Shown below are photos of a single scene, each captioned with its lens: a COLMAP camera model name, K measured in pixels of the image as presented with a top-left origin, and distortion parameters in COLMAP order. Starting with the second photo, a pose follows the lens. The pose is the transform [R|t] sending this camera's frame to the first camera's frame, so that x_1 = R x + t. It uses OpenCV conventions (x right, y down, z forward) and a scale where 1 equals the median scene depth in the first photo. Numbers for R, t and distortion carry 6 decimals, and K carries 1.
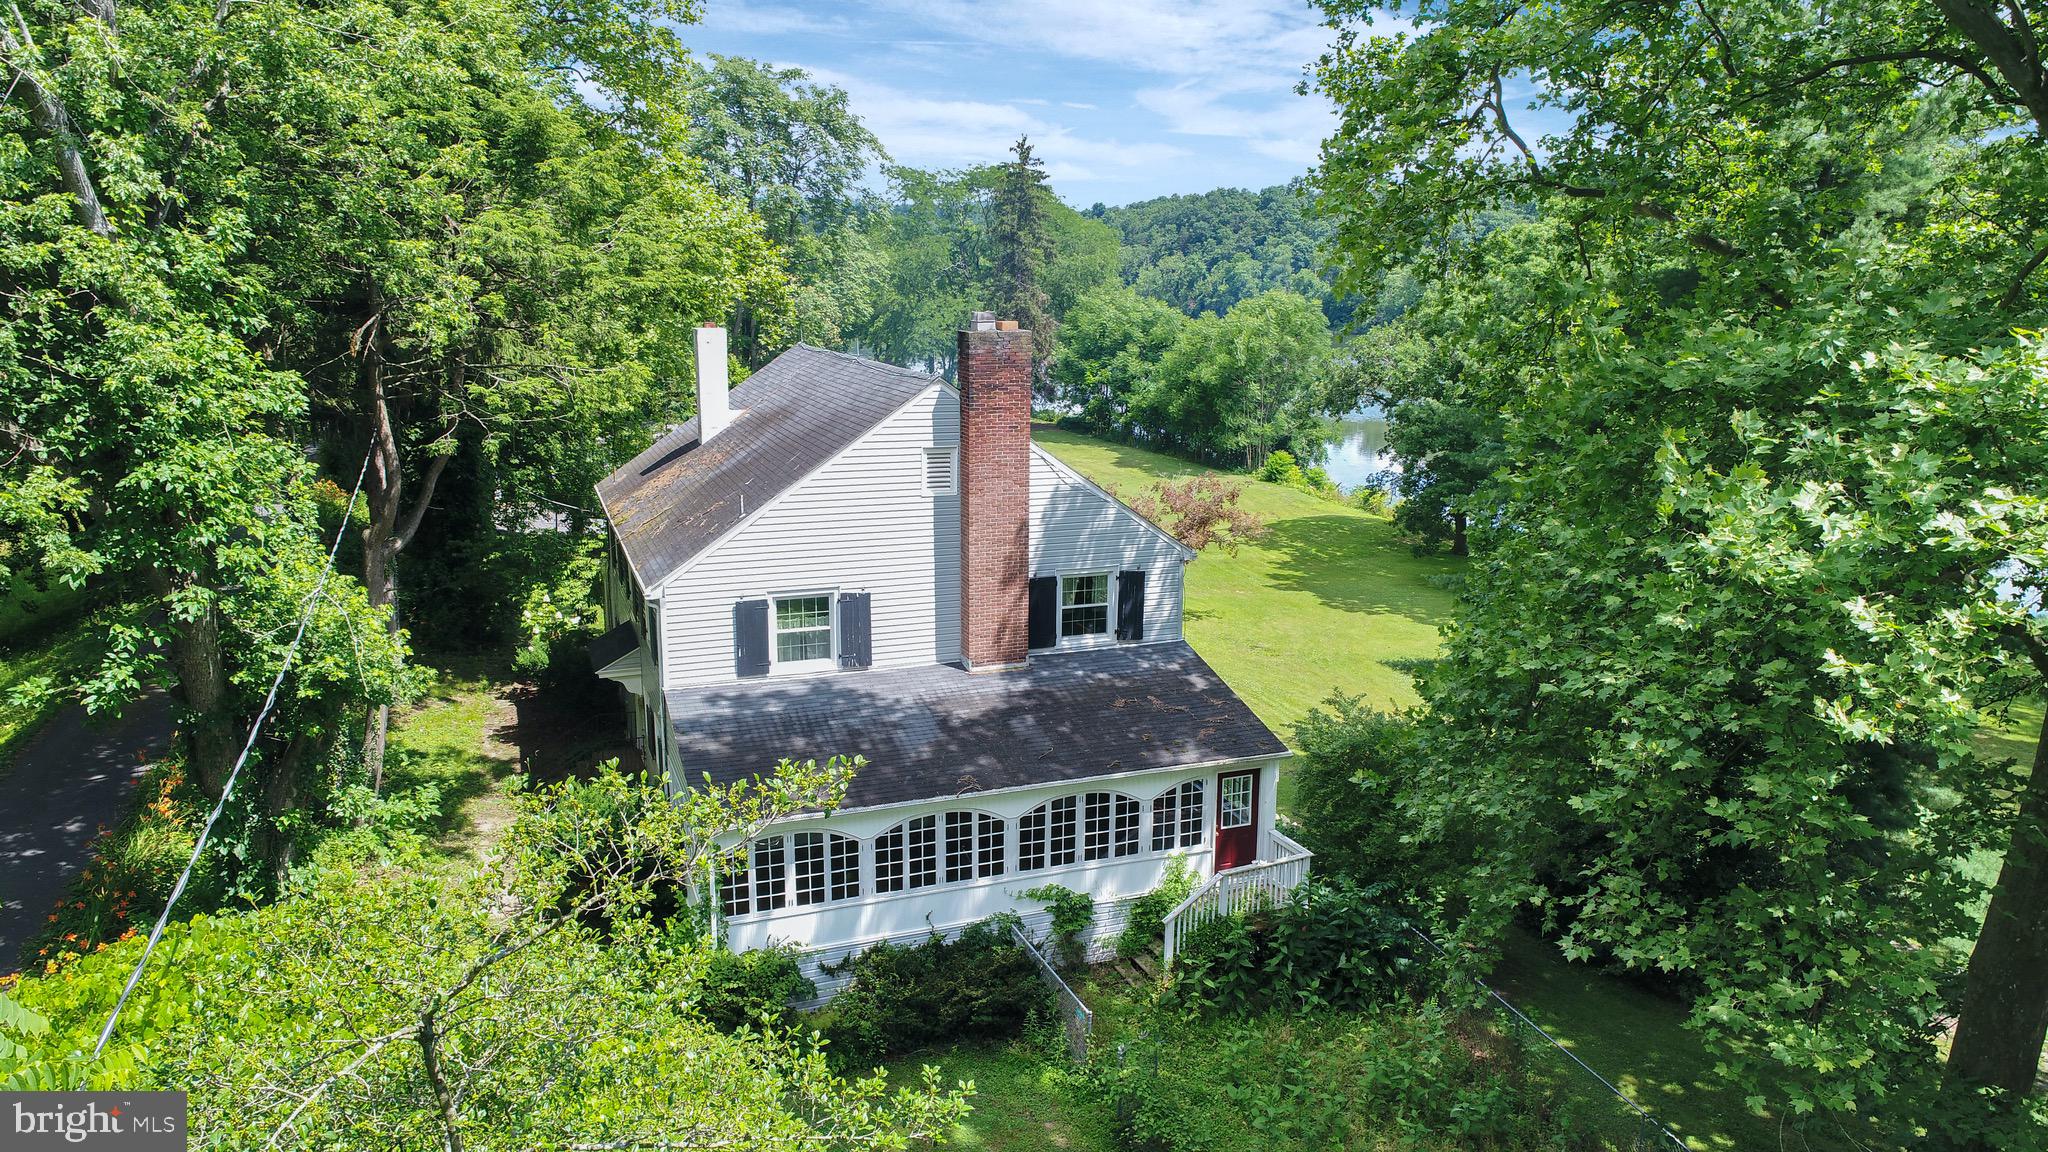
lens RADIAL K [[1370.8, 0, 1024.0], [0, 1370.8, 576.0], [0, 0, 1]] dist [0.010140, -0.000669]
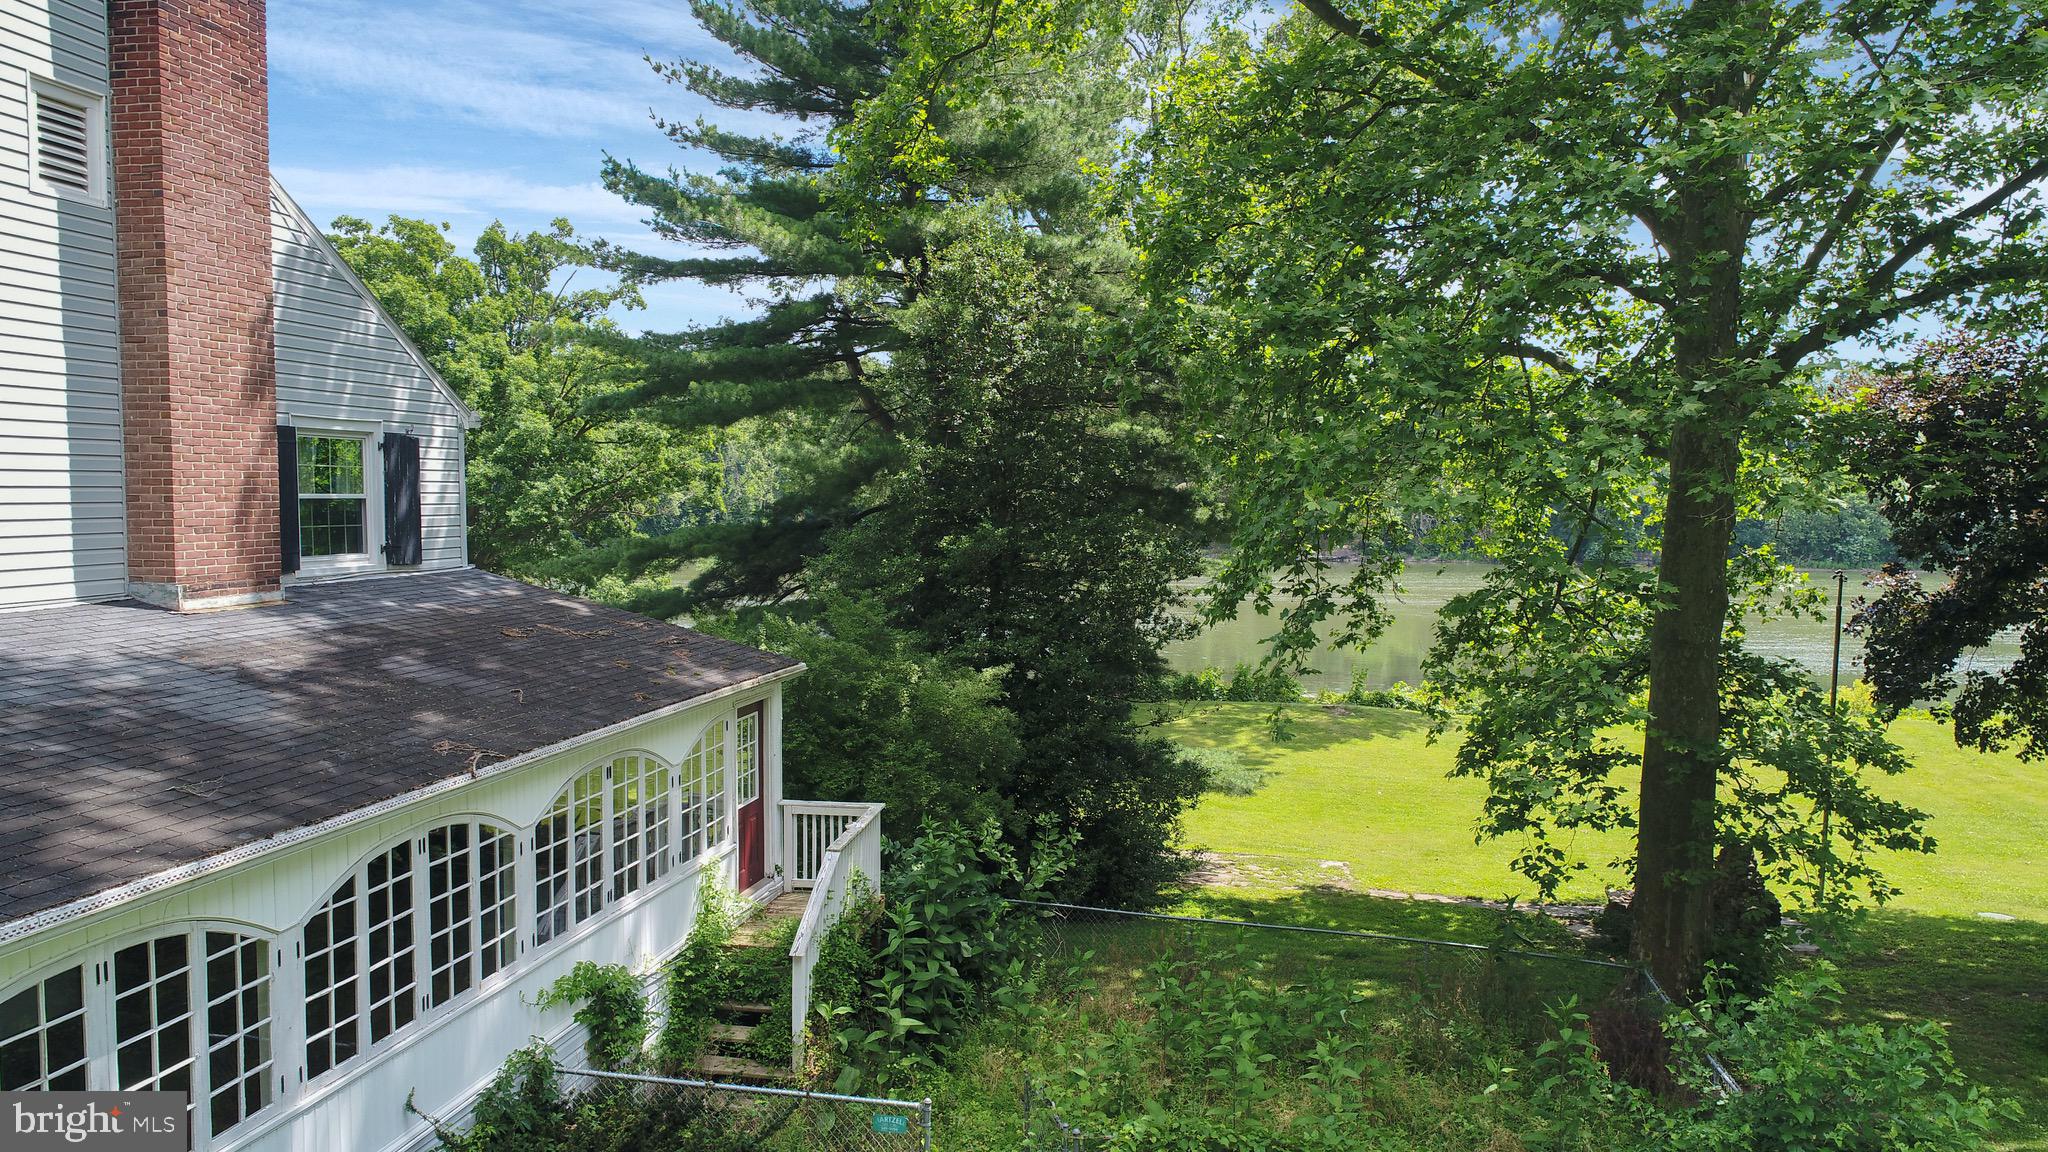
lens RADIAL K [[1370.8, 0, 1024.0], [0, 1370.8, 576.0], [0, 0, 1]] dist [0.010140, -0.000669]
pose [[0.537950, -0.054714, 0.841199, -0.287072], [0.180765, 0.982166, -0.051717, 0.141598], [-0.823367, 0.179880, 0.538247, 0.575868]]
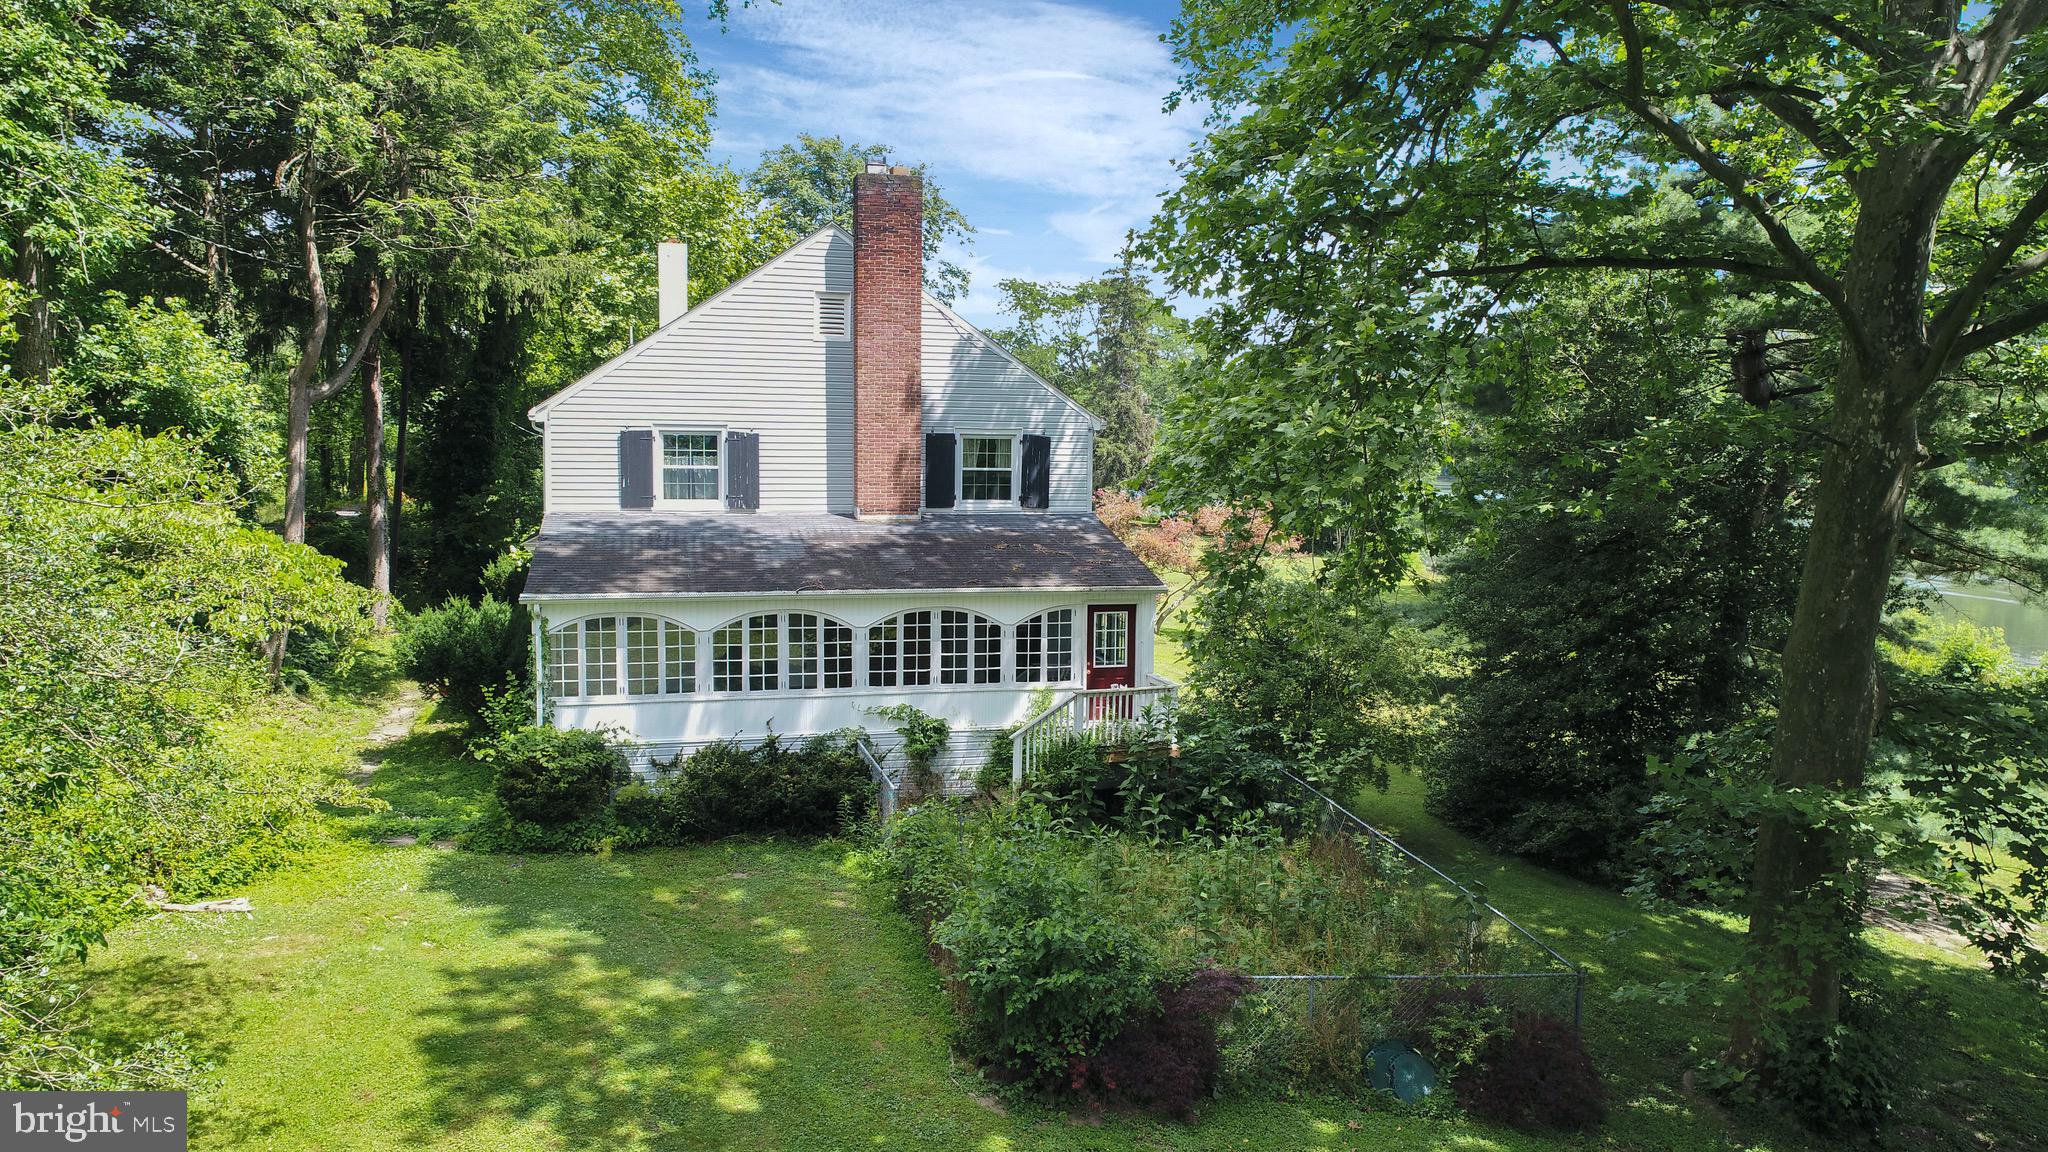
lens RADIAL K [[1370.8, 0, 1024.0], [0, 1370.8, 576.0], [0, 0, 1]] dist [0.010140, -0.000669]
pose [[0.993427, 0.017133, -0.113177, 0.207138], [-0.030573, 0.992531, -0.118103, 0.241031], [0.110308, 0.120787, 0.986531, 0.044982]]
